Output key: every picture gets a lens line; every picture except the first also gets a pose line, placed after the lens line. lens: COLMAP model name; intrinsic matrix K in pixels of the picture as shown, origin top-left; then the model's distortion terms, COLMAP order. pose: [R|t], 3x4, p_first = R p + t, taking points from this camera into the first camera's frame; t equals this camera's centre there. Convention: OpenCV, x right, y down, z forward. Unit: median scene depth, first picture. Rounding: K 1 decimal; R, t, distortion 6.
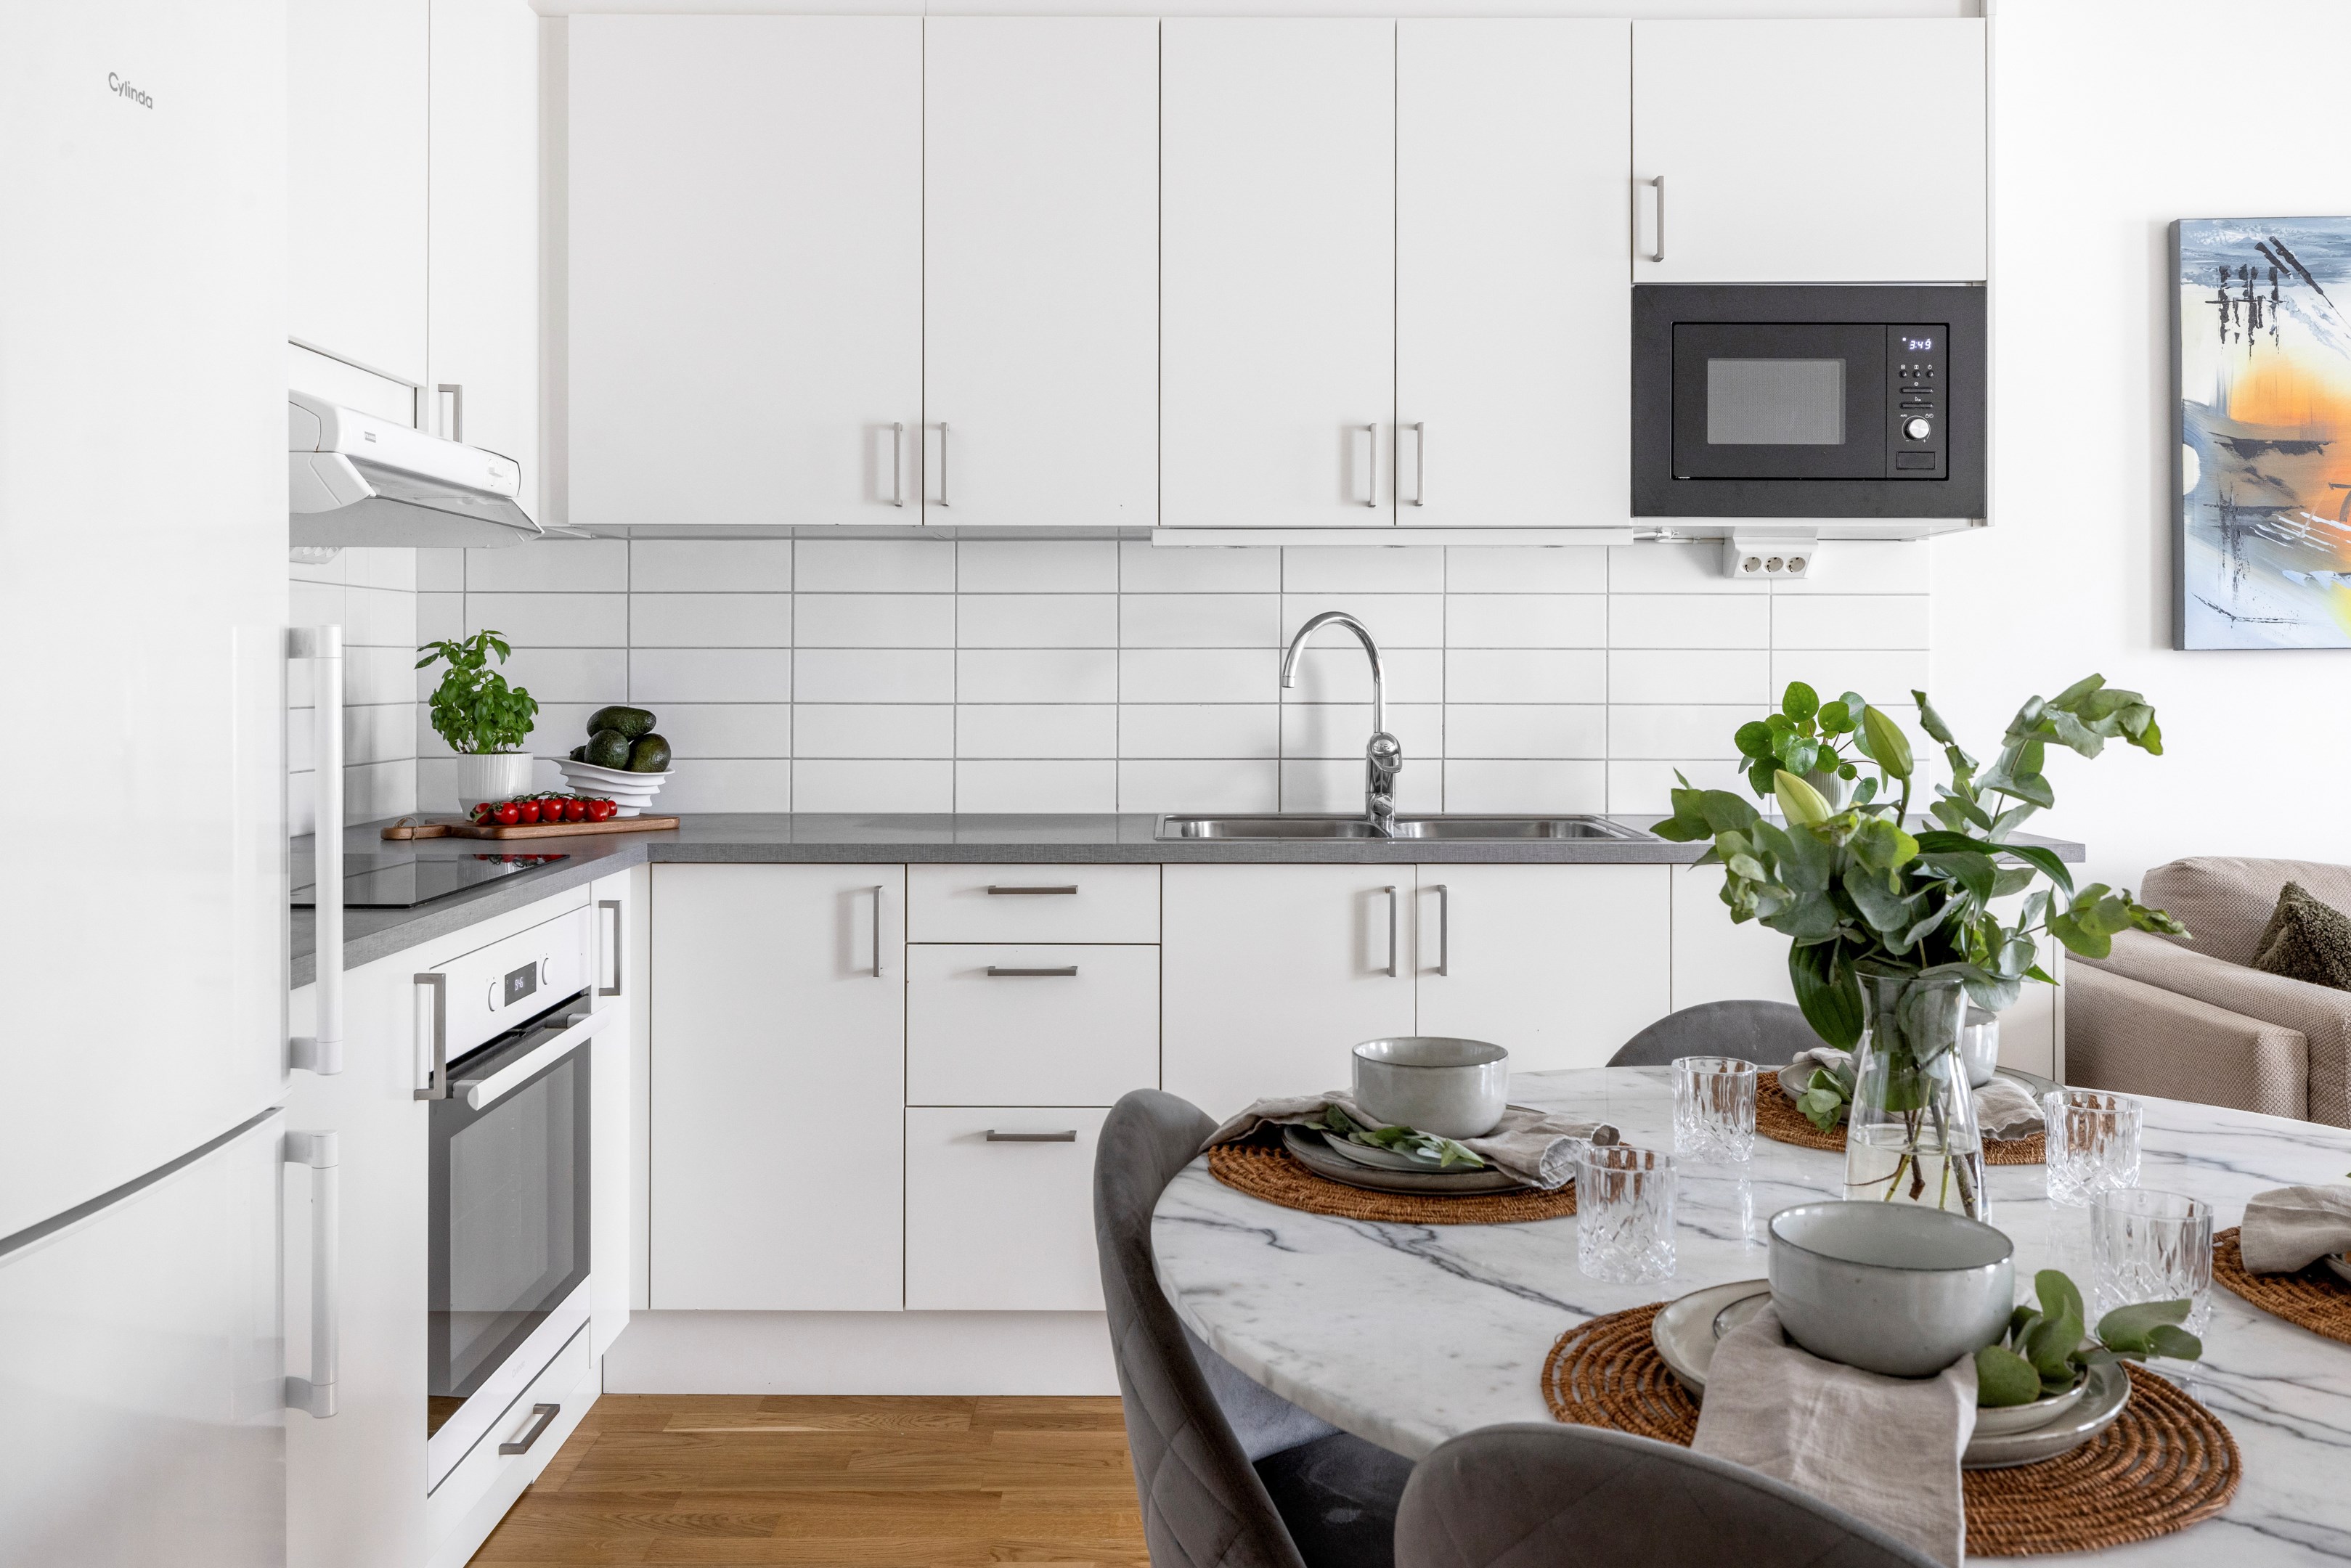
lens RADIAL K [[1917.8, 0, 1173.5], [0, 1917.8, 667.8], [0, 0, 1]] dist [0.001350, 0.003867]
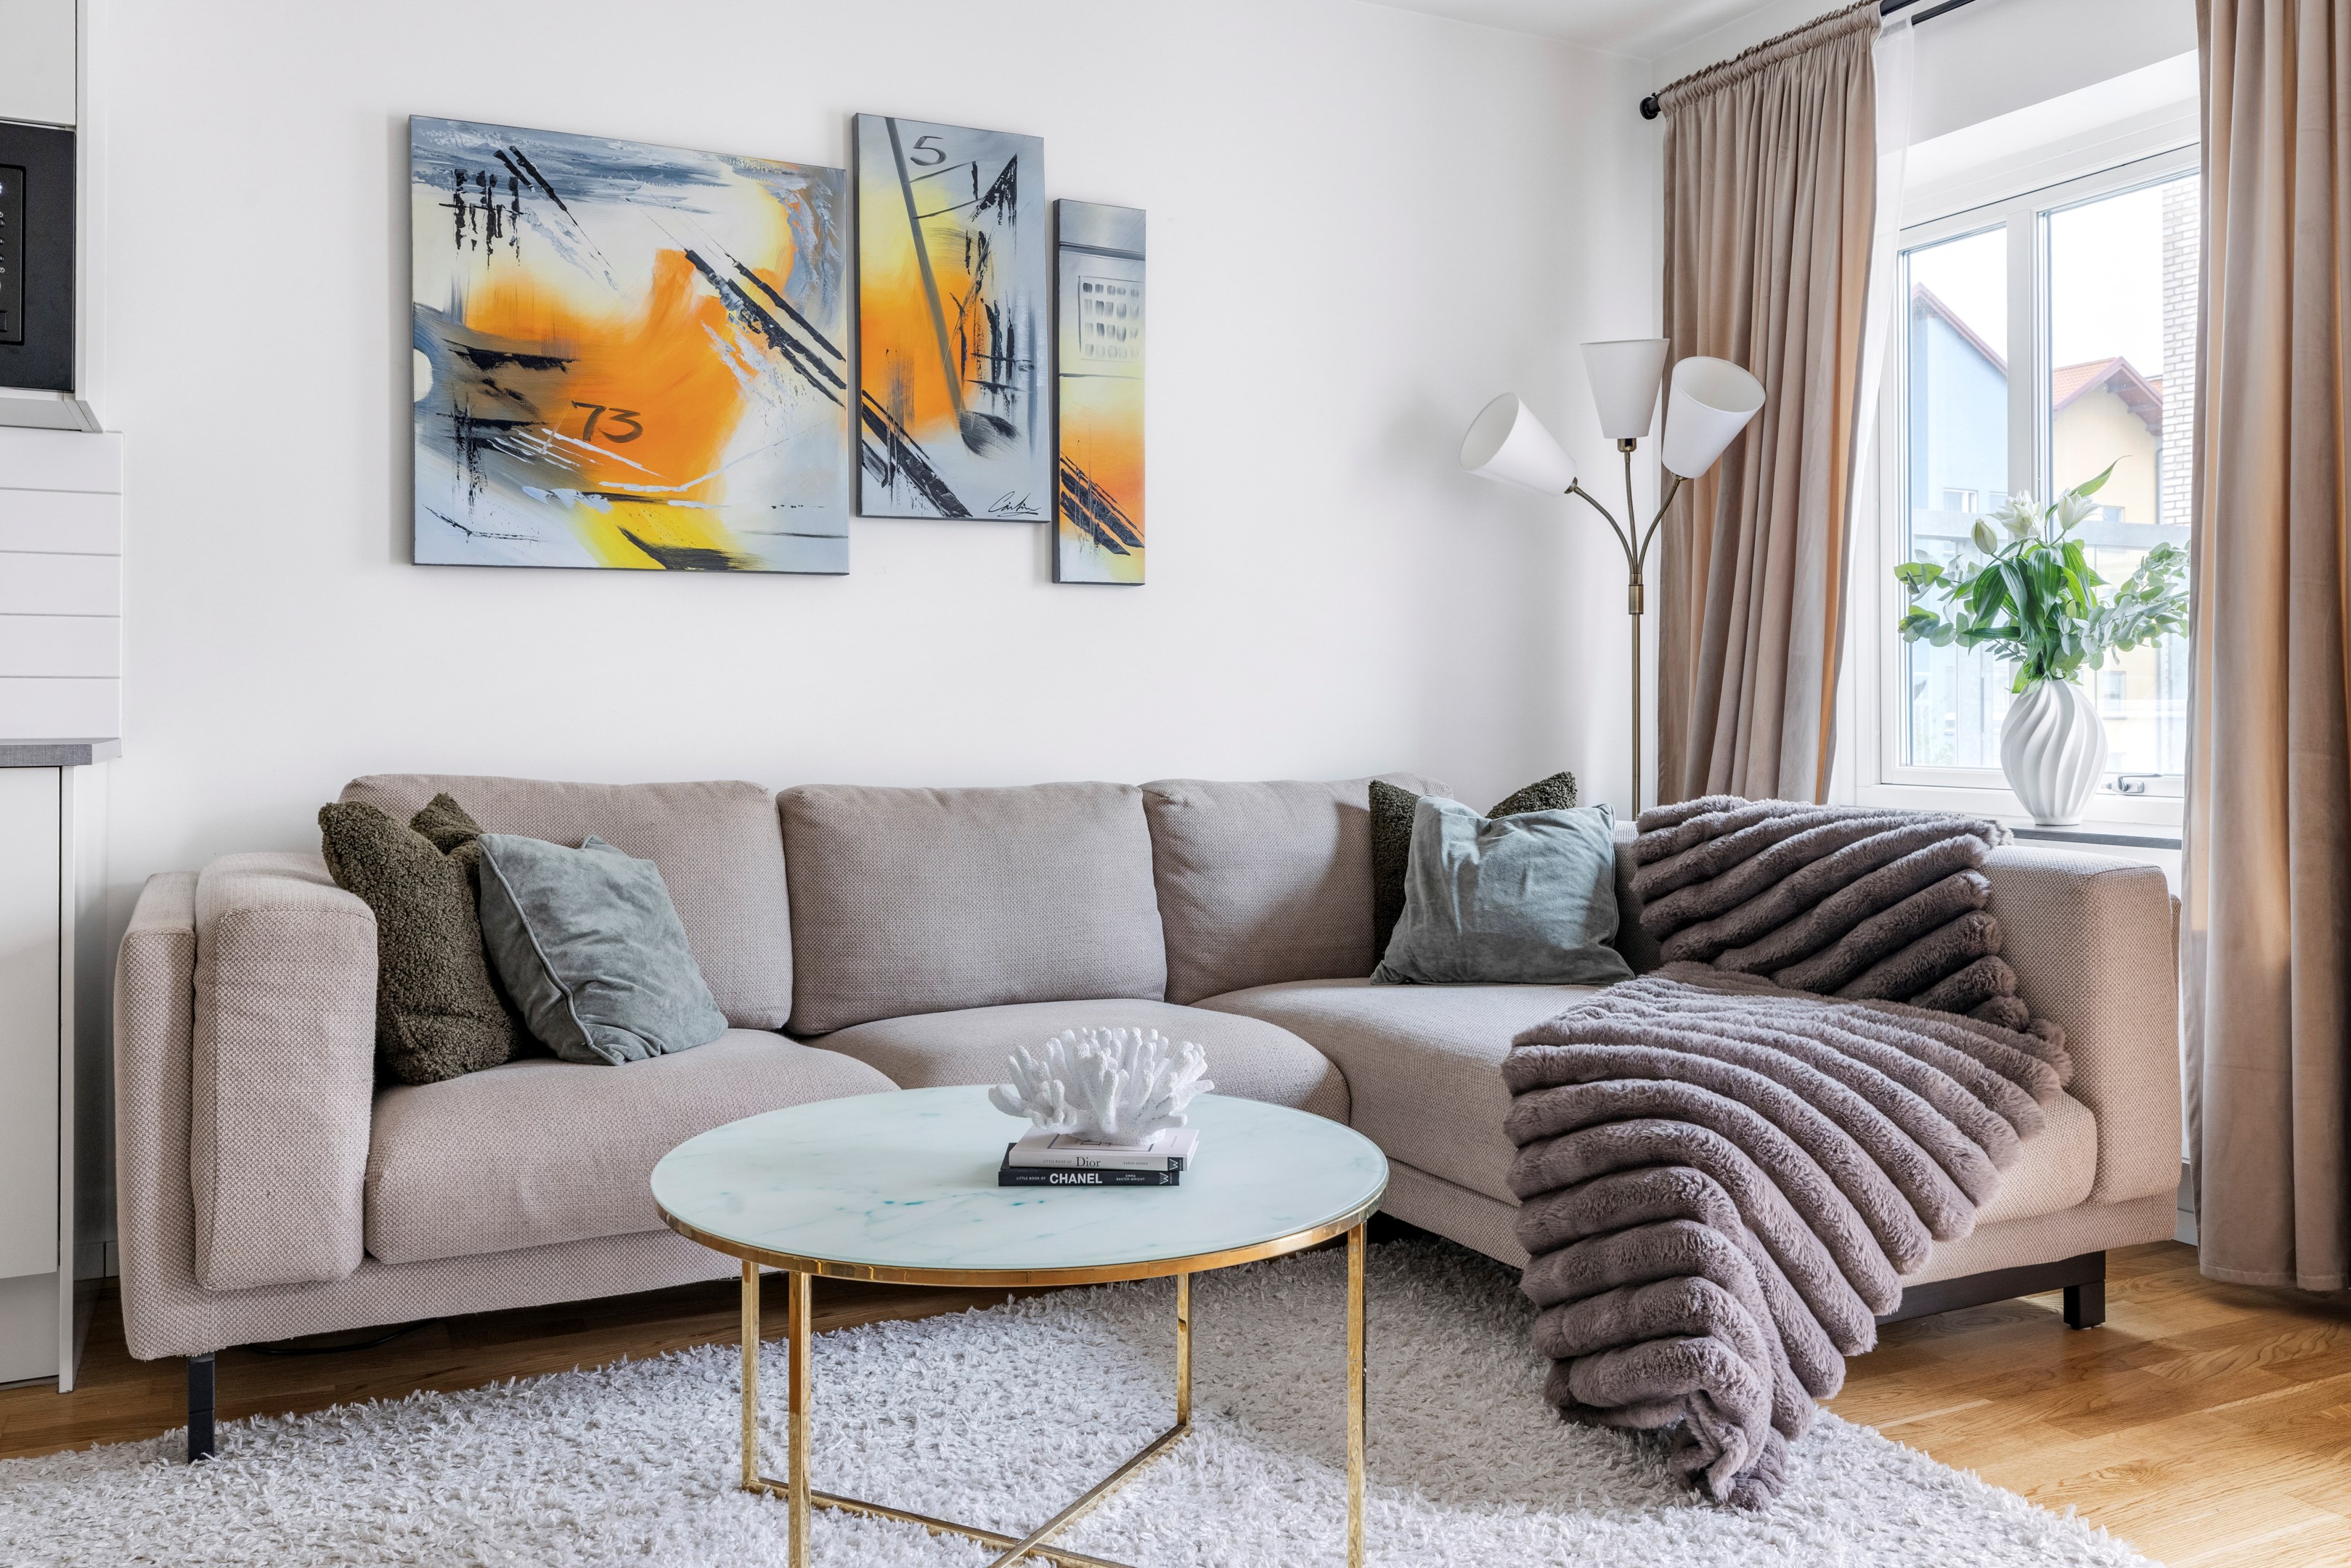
lens RADIAL K [[1838.3, 0, 1164.2], [0, 1838.3, 700.3], [0, 0, 1]] dist [0.001598, 0.000620]
pose [[0.898456, 0.002247, 0.439059, 0.485752], [0.000217, 0.999985, -0.005560, 0.067709], [-0.439064, 0.005091, 0.898441, 0.010972]]
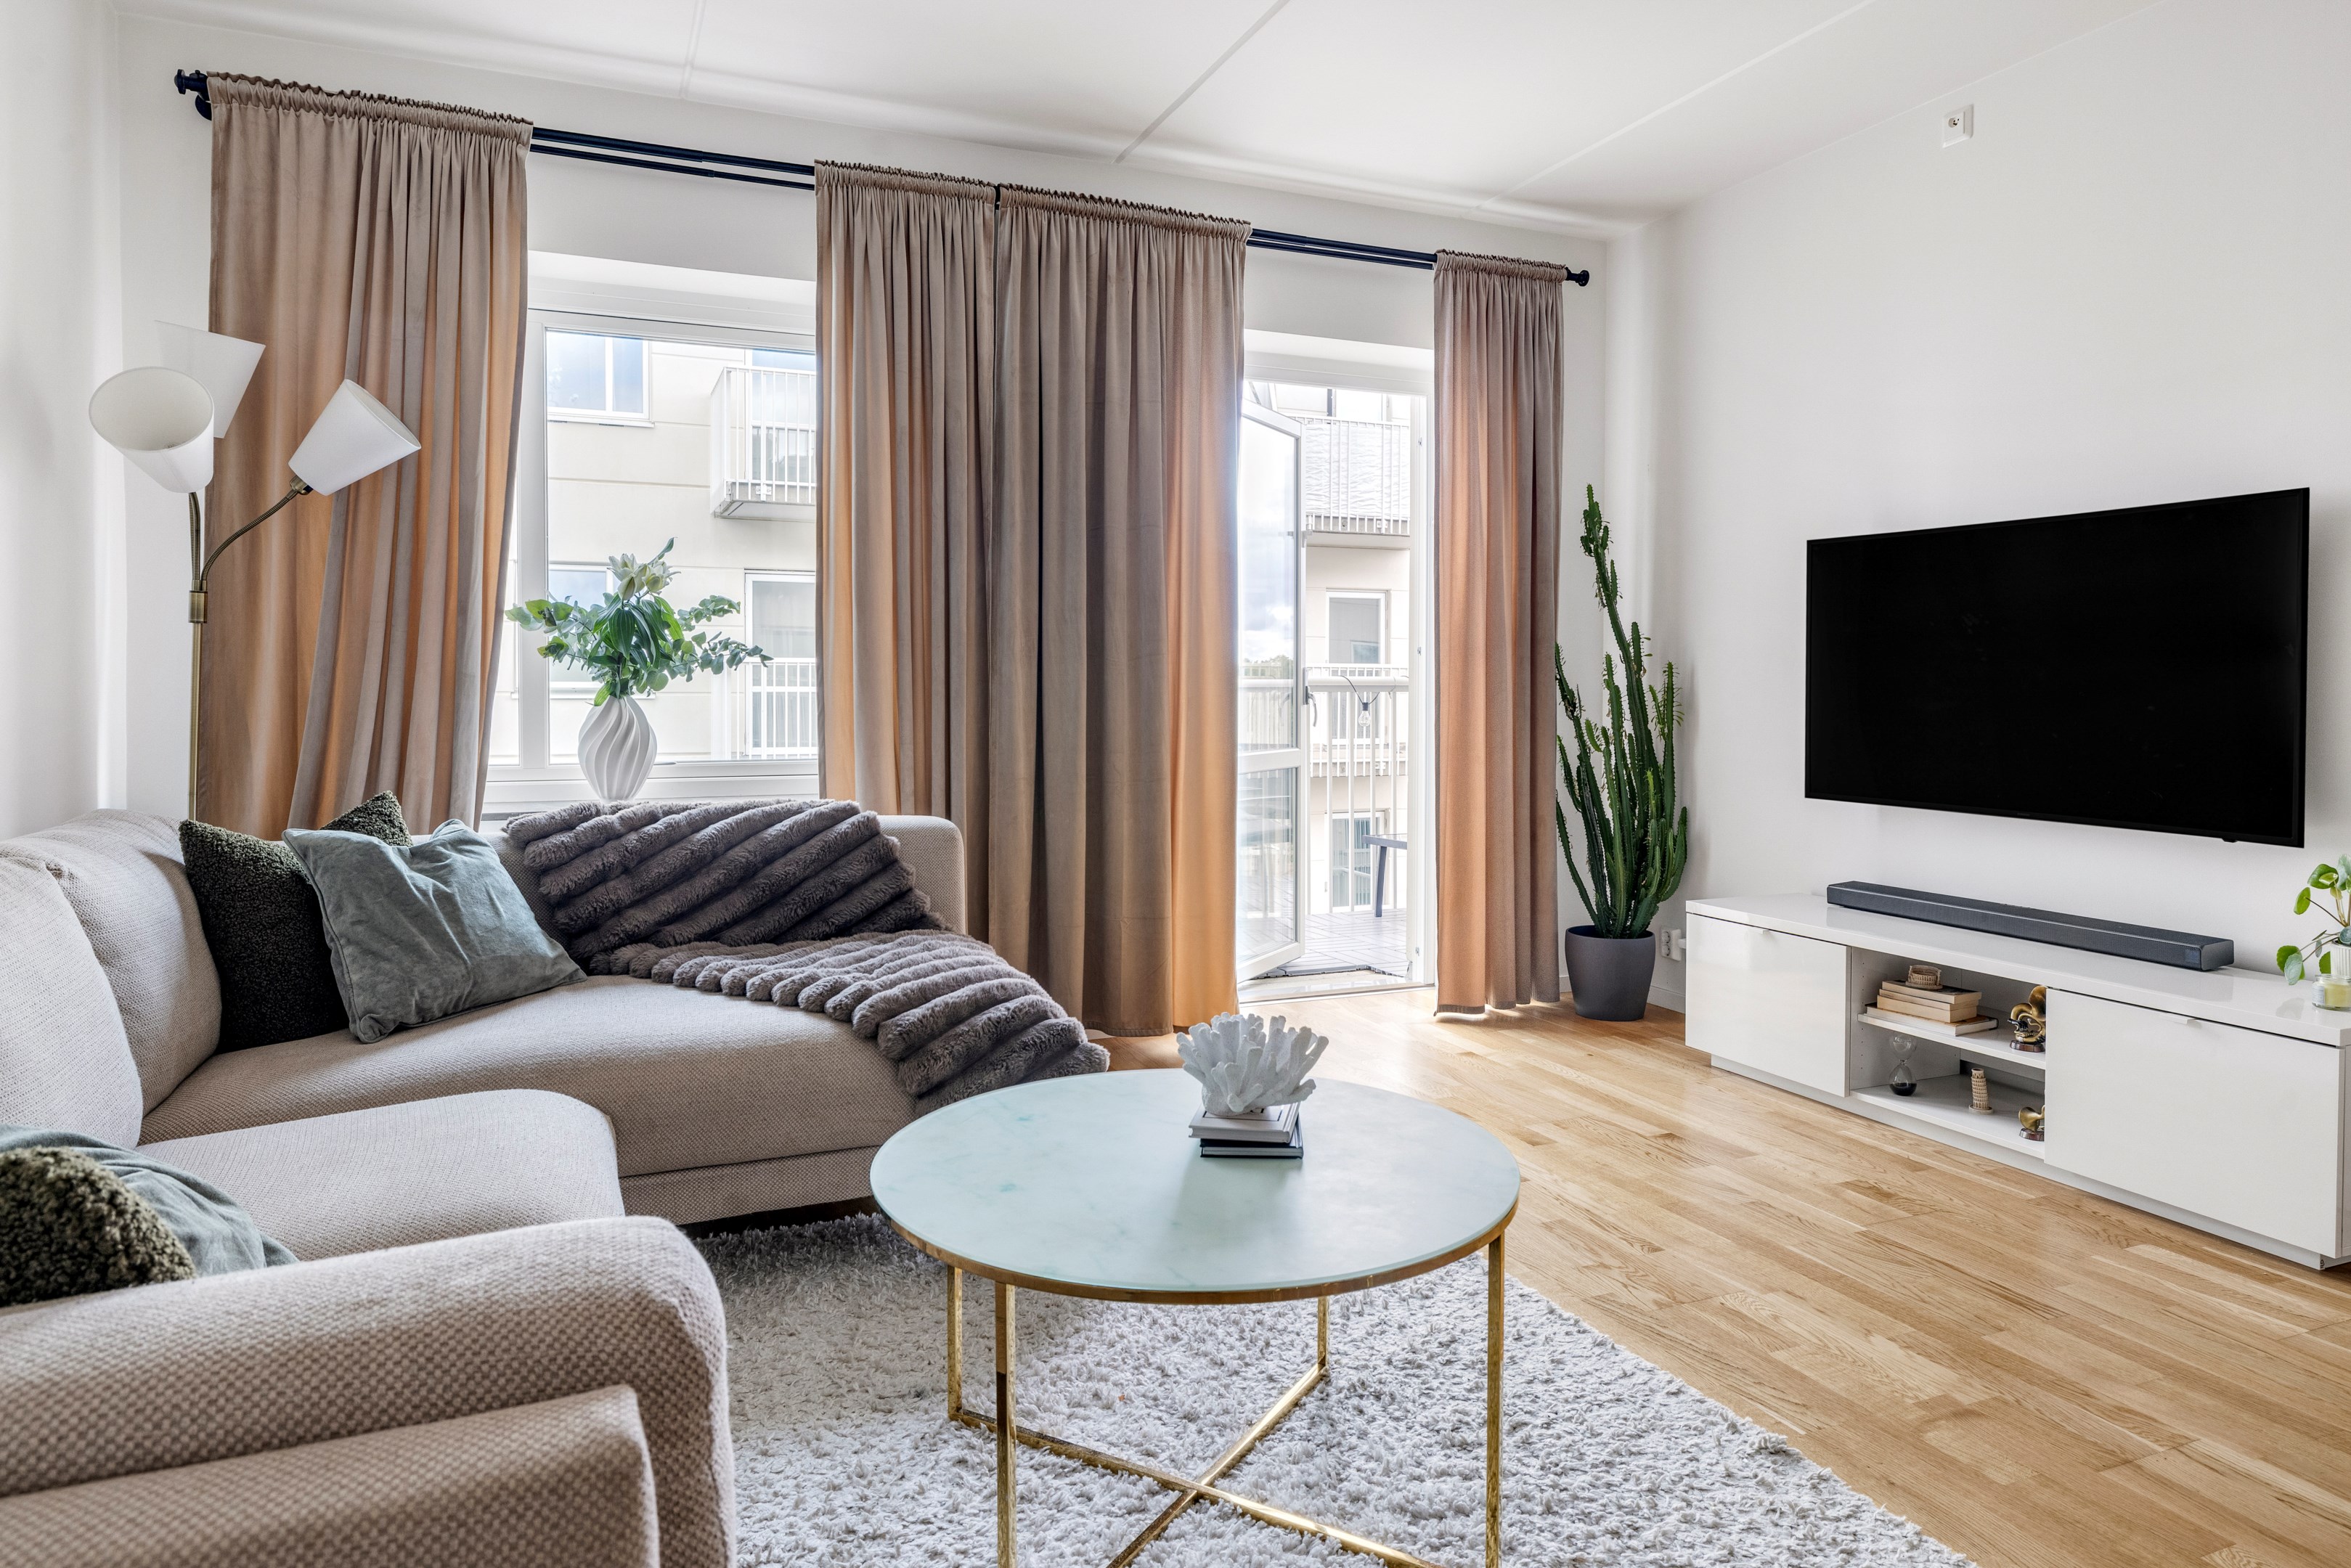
lens RADIAL K [[1443.3, 0, 1180.4], [0, 1443.3, 708.9], [0, 0, 1]] dist [-0.004037, 0.000296]
pose [[-0.397349, -0.015779, 0.917532, 0.223285], [-0.001715, 0.999863, 0.016452, 0.040846], [-0.917666, 0.004964, -0.397322, 0.792361]]
